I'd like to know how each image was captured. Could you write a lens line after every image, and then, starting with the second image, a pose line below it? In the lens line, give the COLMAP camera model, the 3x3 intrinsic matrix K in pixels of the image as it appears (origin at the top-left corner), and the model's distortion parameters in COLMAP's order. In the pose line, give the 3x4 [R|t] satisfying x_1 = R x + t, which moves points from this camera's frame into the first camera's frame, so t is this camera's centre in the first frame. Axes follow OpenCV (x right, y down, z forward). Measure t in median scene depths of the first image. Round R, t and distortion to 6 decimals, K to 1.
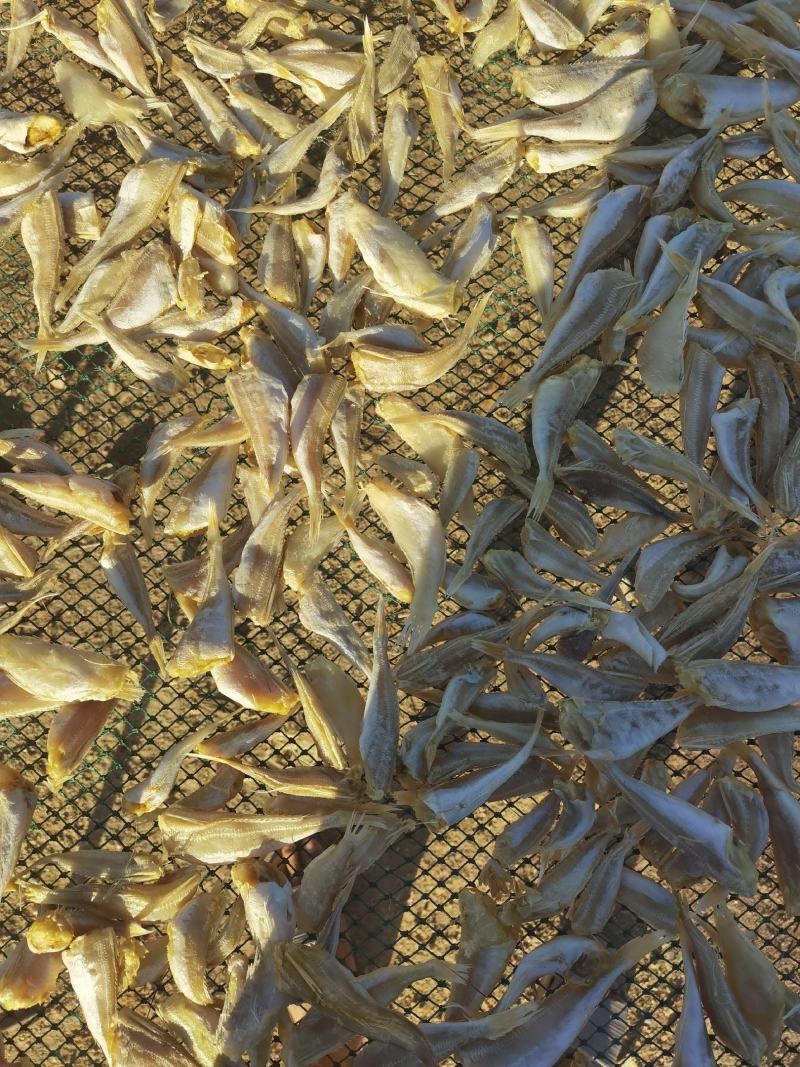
lens RADIAL K [[828.0, 0, 399.5], [0, 828.0, 532.9], [0, 0, 1]] dist [0.112286, -0.146146]
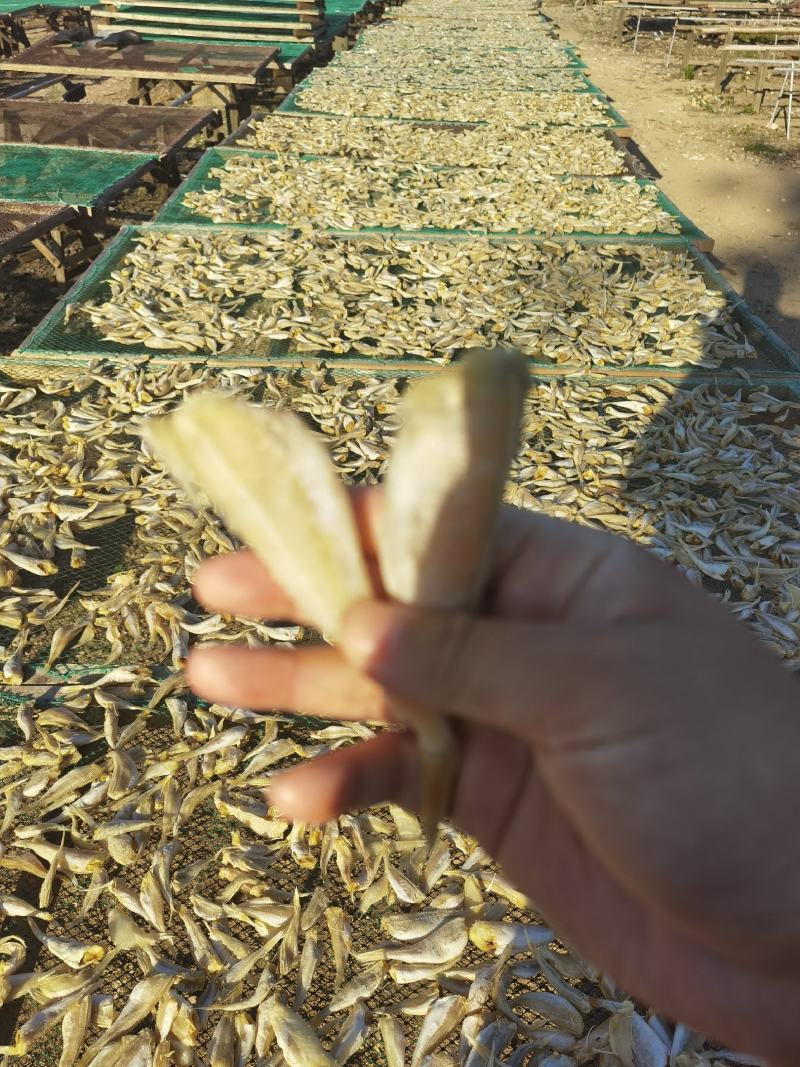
lens RADIAL K [[828.0, 0, 397.7], [0, 828.0, 527.4], [0, 0, 1]] dist [0.112286, -0.146146]
pose [[0.999931, 0.008263, -0.008409, 0.176403], [-0.011786, 0.682496, -0.730794, 0.150563], [-0.000300, 0.730842, 0.682546, -0.721584]]
